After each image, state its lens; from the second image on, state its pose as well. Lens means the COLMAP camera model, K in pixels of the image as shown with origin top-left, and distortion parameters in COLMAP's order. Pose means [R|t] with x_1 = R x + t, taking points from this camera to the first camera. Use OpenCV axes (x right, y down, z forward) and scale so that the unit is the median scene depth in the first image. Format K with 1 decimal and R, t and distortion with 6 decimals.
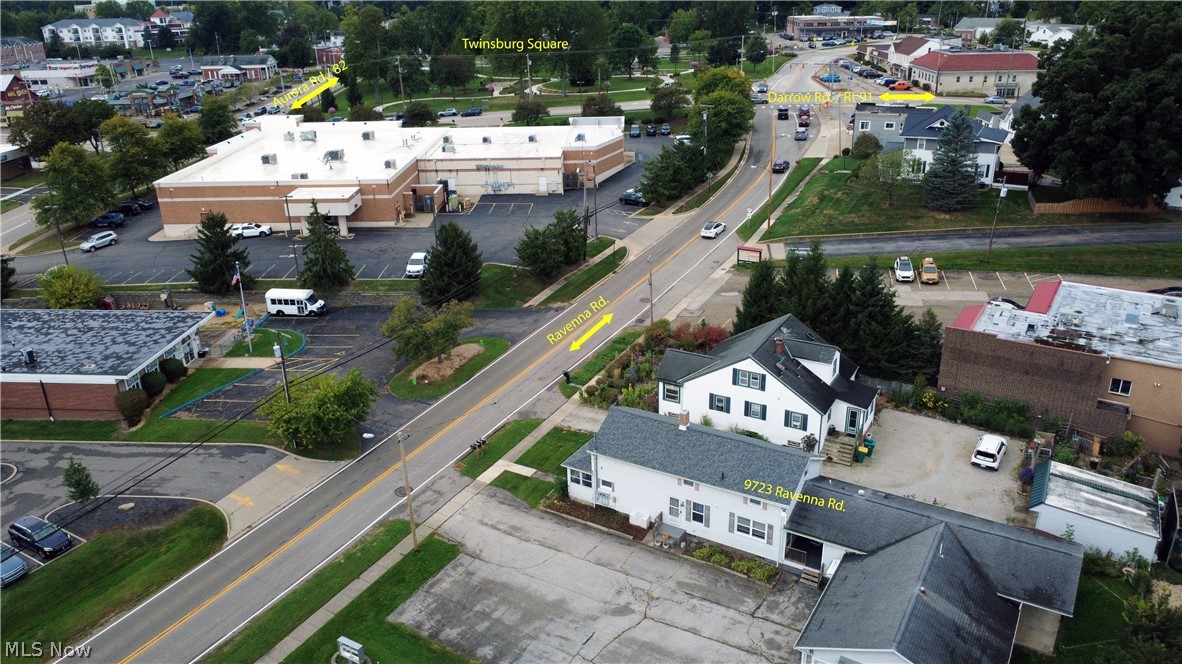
lens RADIAL K [[866.1, 0, 593.5], [0, 866.1, 332.1], [0, 0, 1]] dist [-0.002021, -0.005819]
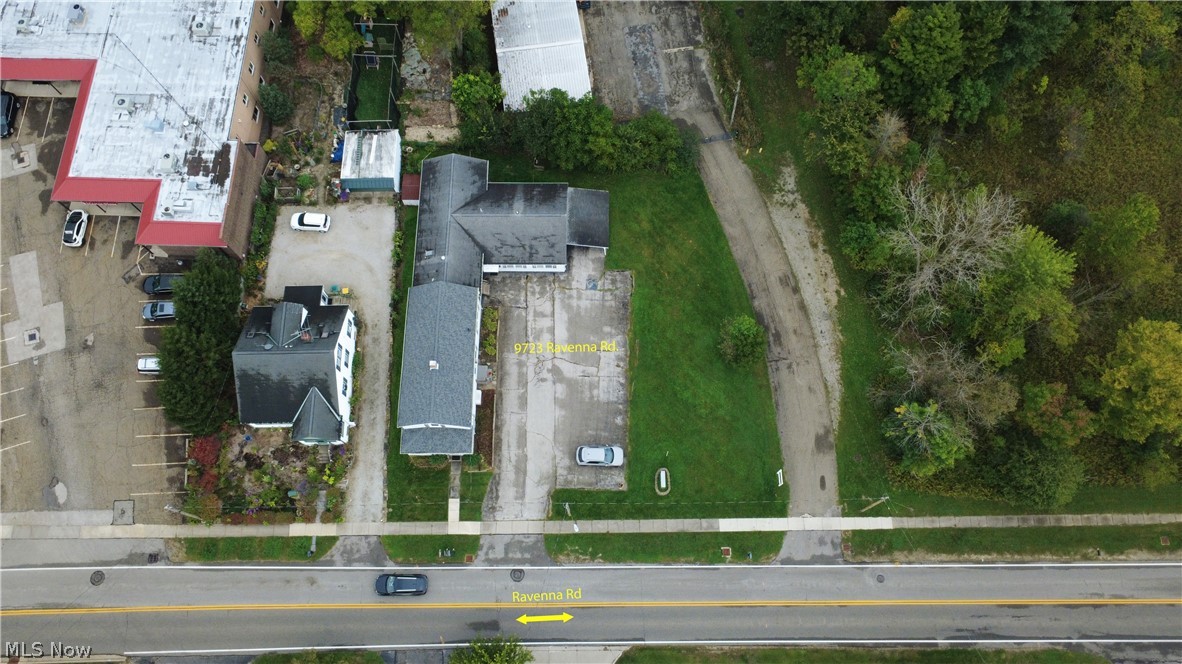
lens RADIAL K [[866.1, 0, 593.5], [0, 866.1, 332.1], [0, 0, 1]] dist [-0.002021, -0.005819]
pose [[-0.506260, -0.796962, 0.329472, -0.456673], [0.365996, 0.147377, 0.918873, -1.115576], [-0.780863, 0.585774, 0.217074, 0.472999]]
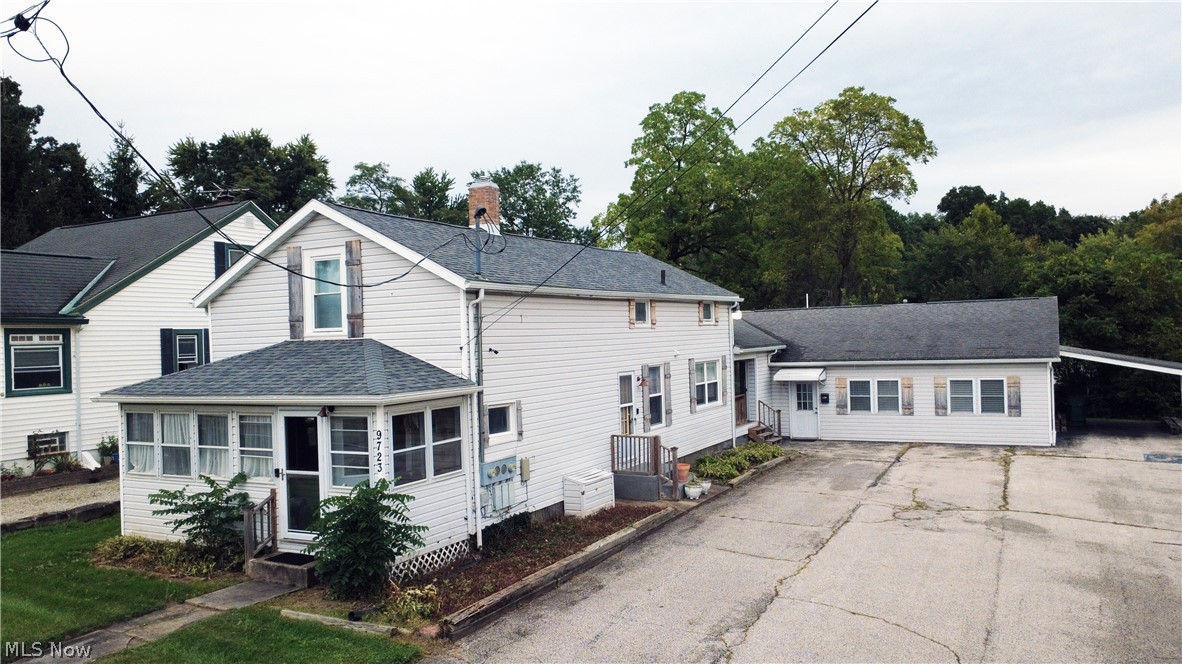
lens RADIAL K [[866.1, 0, 593.5], [0, 866.1, 332.1], [0, 0, 1]] dist [-0.002021, -0.005819]
pose [[-0.047923, 0.027587, 0.998470, -0.261632], [0.411107, 0.911571, -0.005455, 0.170609], [-0.910327, 0.410216, -0.055027, 1.015941]]
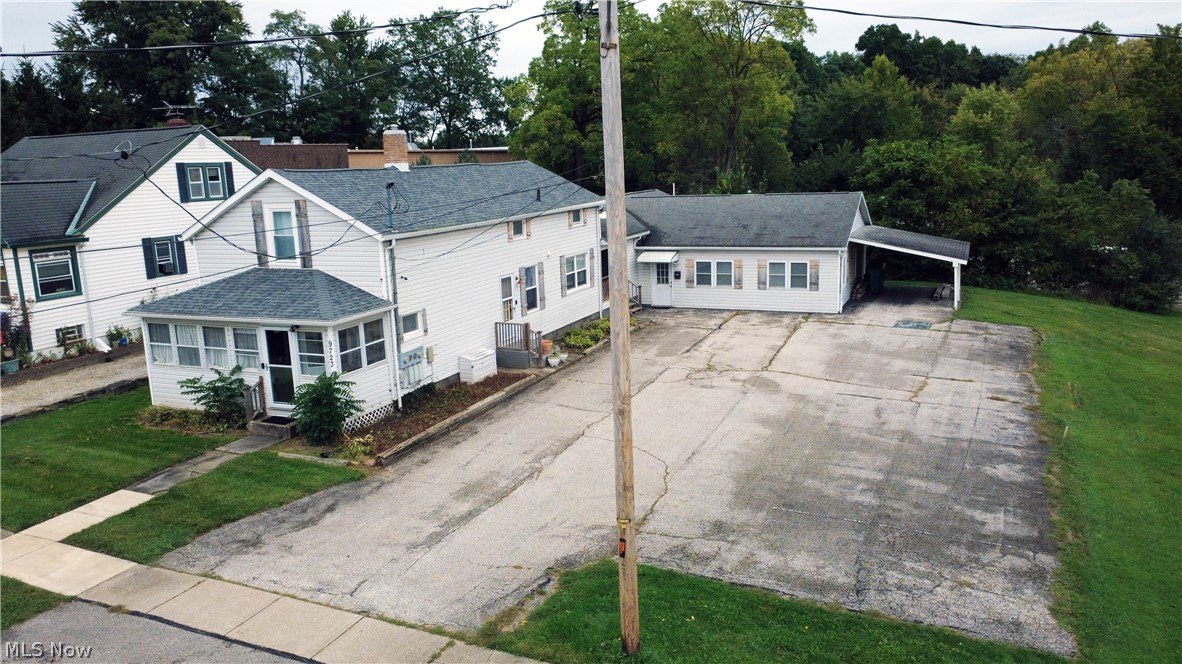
lens RADIAL K [[866.1, 0, 593.5], [0, 866.1, 332.1], [0, 0, 1]] dist [-0.002021, -0.005819]
pose [[-0.123604, -0.167253, 0.978135, -0.392631], [0.413998, 0.887123, 0.204006, 0.138670], [-0.901847, 0.430162, -0.040410, 0.980328]]
